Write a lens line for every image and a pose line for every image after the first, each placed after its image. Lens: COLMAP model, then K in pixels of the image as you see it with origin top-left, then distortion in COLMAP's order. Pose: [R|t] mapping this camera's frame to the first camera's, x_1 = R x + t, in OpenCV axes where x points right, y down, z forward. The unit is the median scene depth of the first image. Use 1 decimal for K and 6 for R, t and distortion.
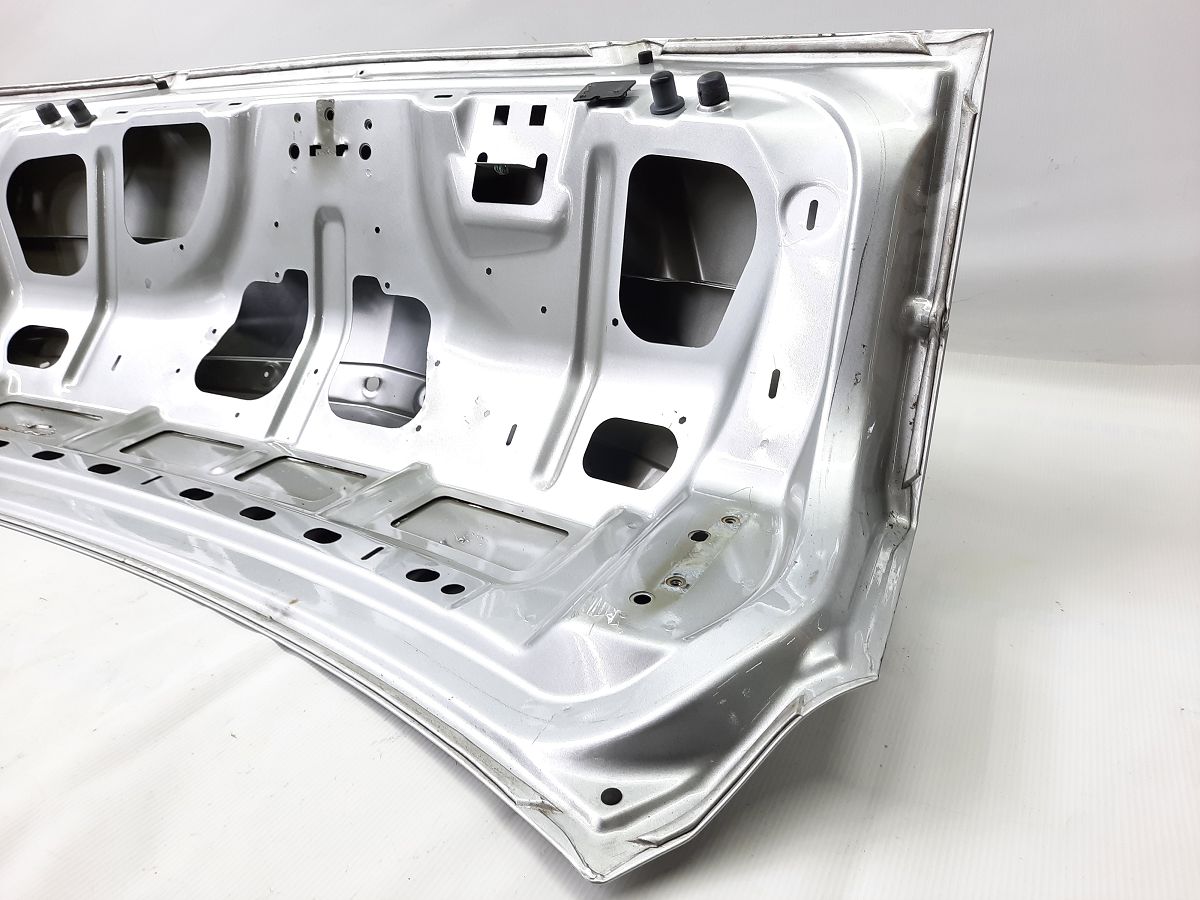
lens RADIAL K [[918.5, 0, 600.0], [0, 918.5, 450.0], [0, 0, 1]] dist [0.006386, 0.002283]
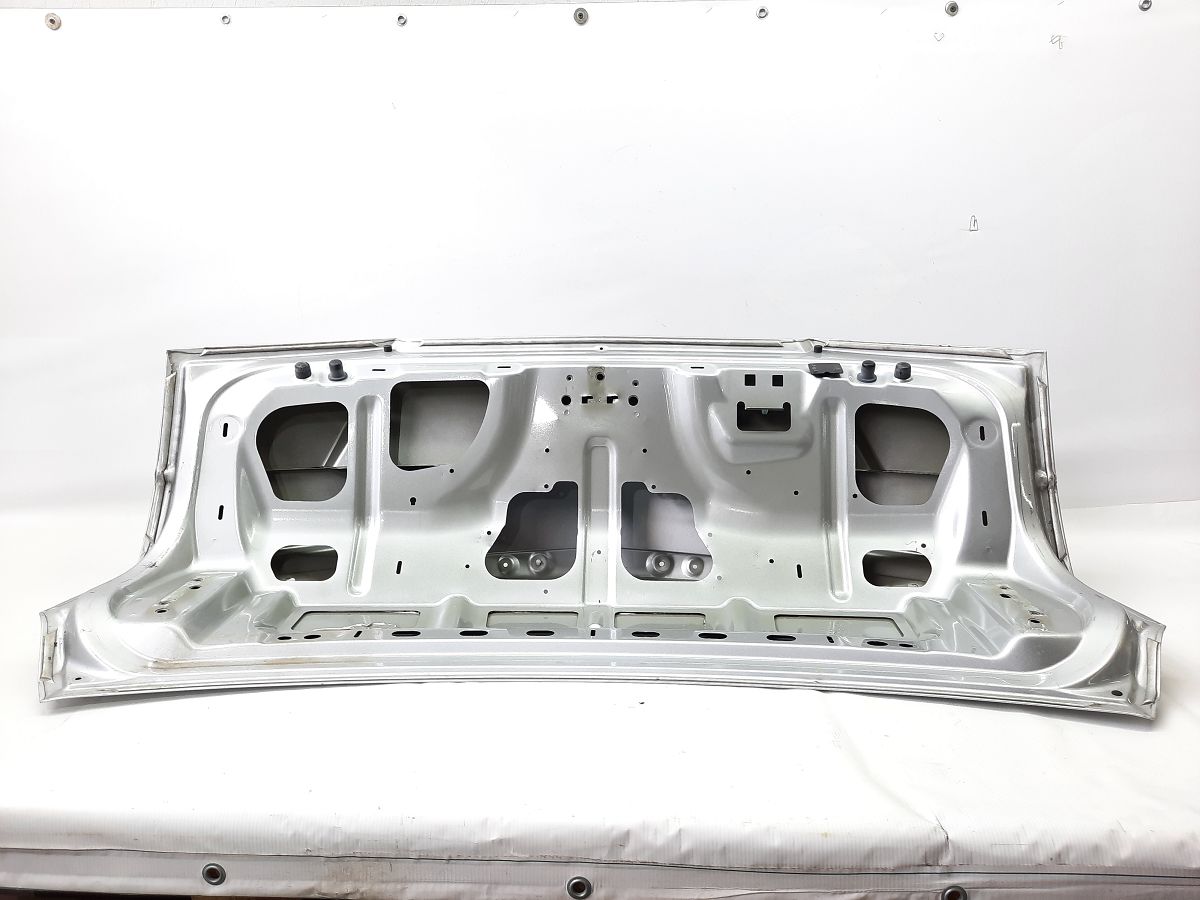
lens RADIAL K [[858.2, 0, 600.0], [0, 858.2, 450.0], [0, 0, 1]] dist [0.073803, -0.116918]
pose [[0.873261, -0.039781, 0.485626, -0.943871], [0.146845, 0.971810, -0.184452, 0.004650], [-0.464599, 0.232386, 0.854485, -0.147349]]
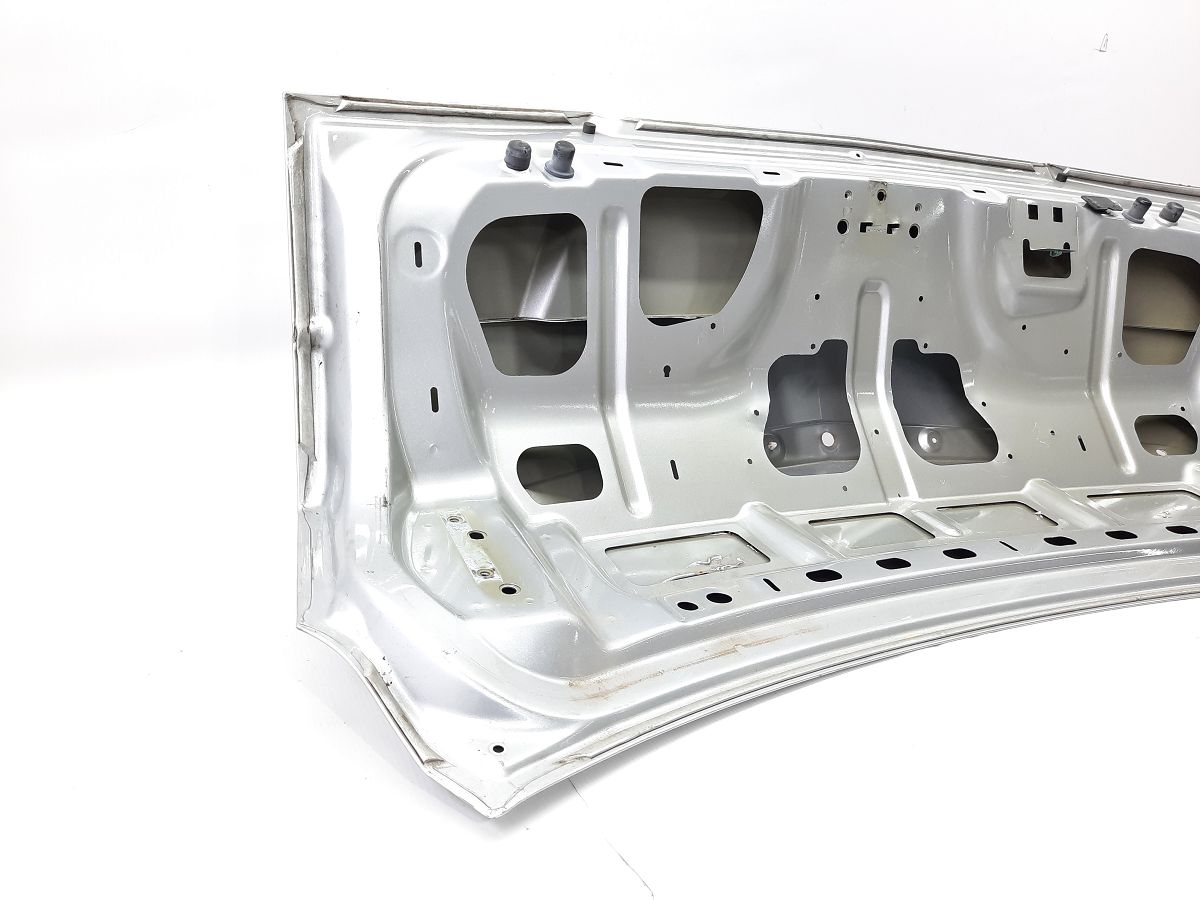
lens RADIAL K [[858.2, 0, 600.0], [0, 858.2, 450.0], [0, 0, 1]] dist [0.073803, -0.116918]
pose [[0.588361, -0.183393, 0.787527, -1.318546], [0.184318, 0.978718, 0.090212, -0.217914], [-0.787311, 0.092079, 0.609642, 0.647744]]
